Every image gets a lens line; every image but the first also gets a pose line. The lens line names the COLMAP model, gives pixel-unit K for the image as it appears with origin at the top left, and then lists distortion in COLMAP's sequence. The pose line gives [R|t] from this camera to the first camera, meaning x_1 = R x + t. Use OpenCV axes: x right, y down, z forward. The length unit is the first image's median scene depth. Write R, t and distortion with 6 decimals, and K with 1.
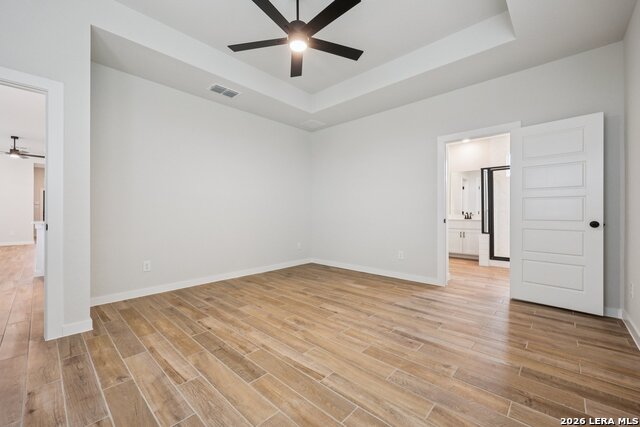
lens RADIAL K [[259.8, 0, 319.4], [0, 259.8, 213.3], [0, 0, 1]] dist [-0.002704, 0.001119]
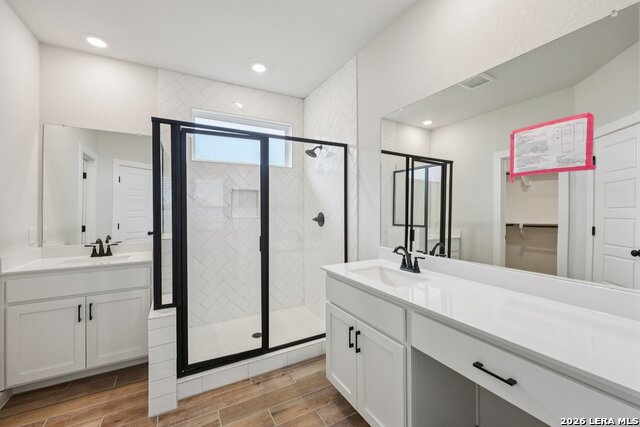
lens RADIAL K [[259.8, 0, 319.3], [0, 259.8, 213.3], [0, 0, 1]] dist [-0.002704, 0.001119]
pose [[0.310044, 0.002637, 0.950719, 0.360751], [-0.004345, 0.999990, -0.001356, -0.047016], [-0.950712, -0.003710, 0.310052, 0.674304]]
